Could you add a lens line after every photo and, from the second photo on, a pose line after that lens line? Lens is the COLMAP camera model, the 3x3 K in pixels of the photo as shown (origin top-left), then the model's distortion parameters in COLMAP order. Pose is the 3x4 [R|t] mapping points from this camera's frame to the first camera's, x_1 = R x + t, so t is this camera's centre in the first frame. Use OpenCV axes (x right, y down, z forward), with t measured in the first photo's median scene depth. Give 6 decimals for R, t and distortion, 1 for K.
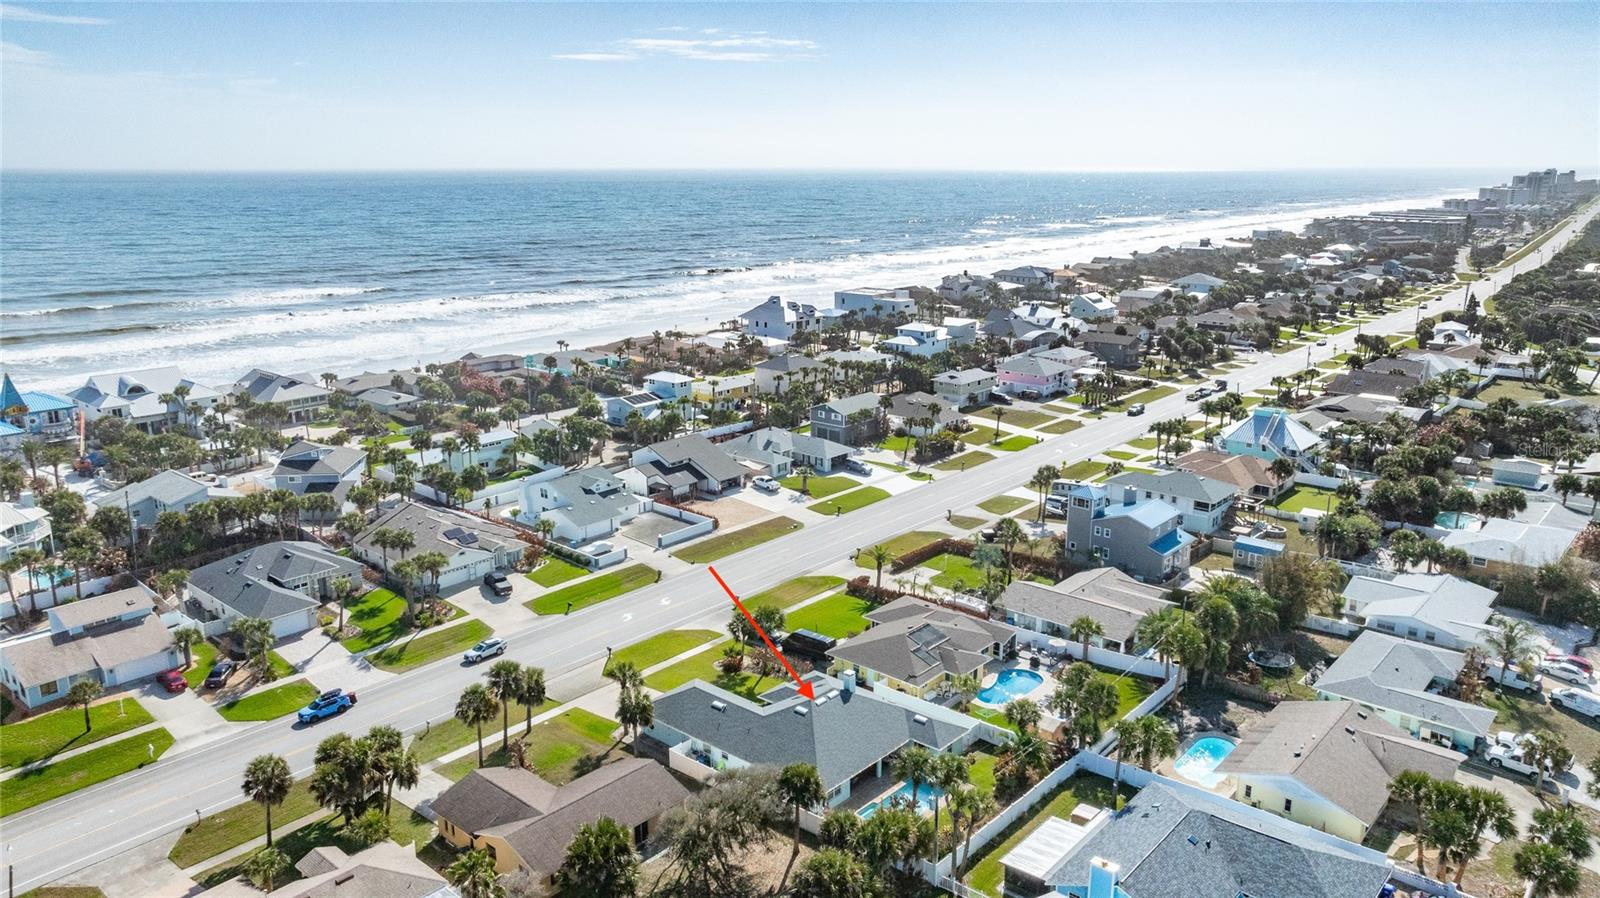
lens RADIAL K [[1116.1, 0, 800.0], [0, 1116.1, 449.0], [0, 0, 1]] dist [-0.006779, -0.000493]
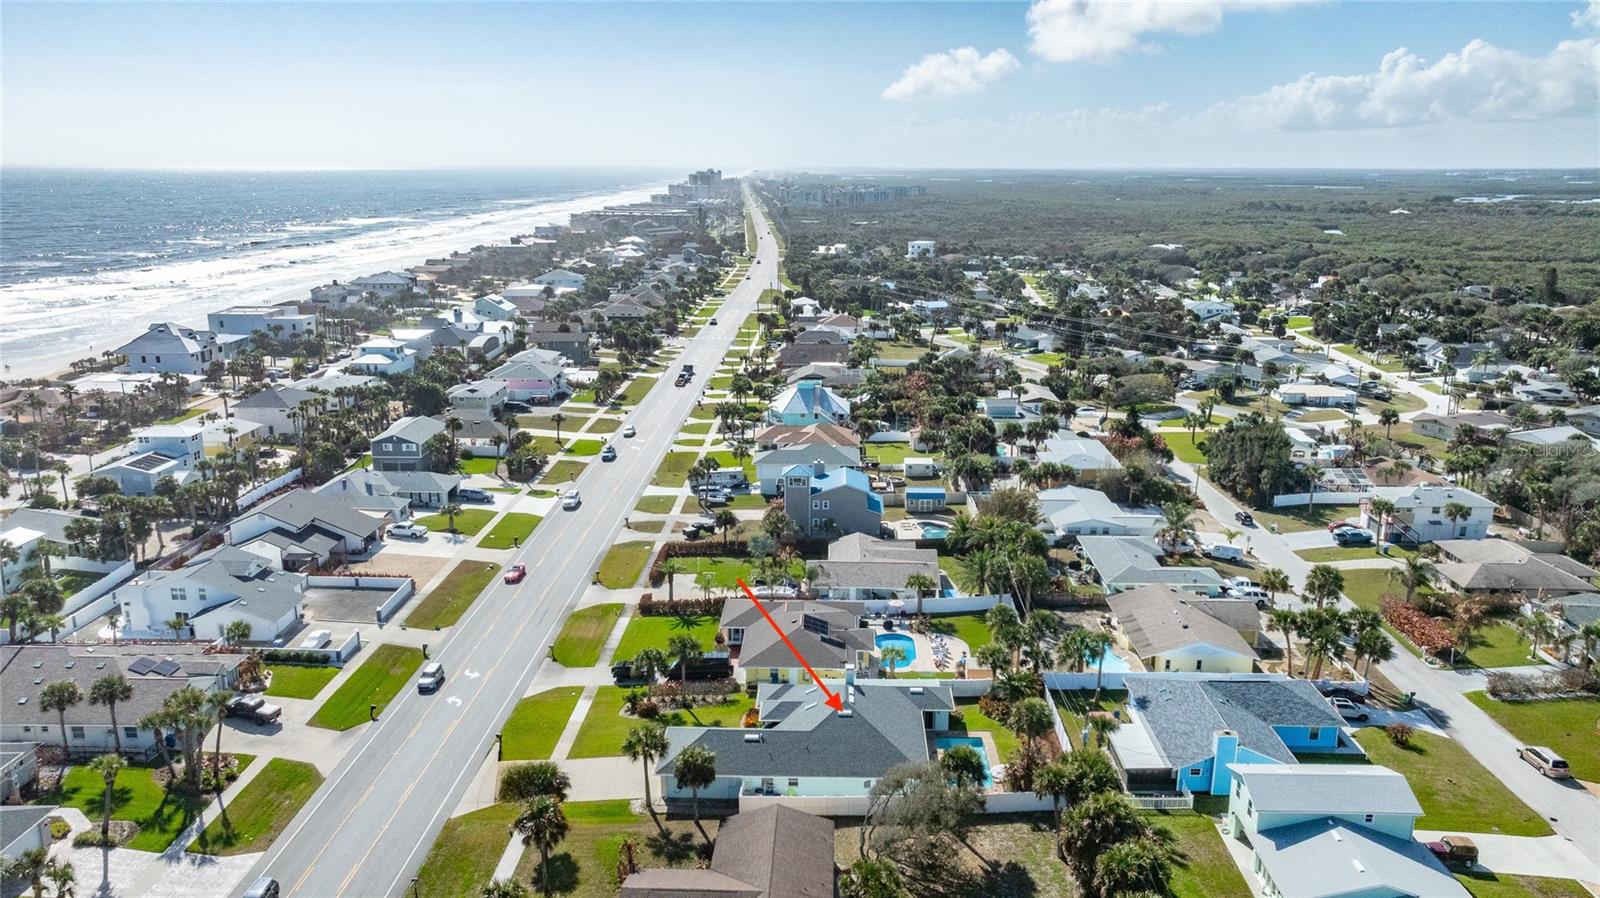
lens RADIAL K [[1143.7, 0, 800.0], [0, 1143.7, 449.0], [0, 0, 1]] dist [-0.000399, 0.003884]
pose [[0.775750, -0.149271, 0.613131, -0.357274], [0.152162, 0.987198, 0.047820, -0.029965], [-0.612420, 0.056199, 0.788532, 0.121114]]
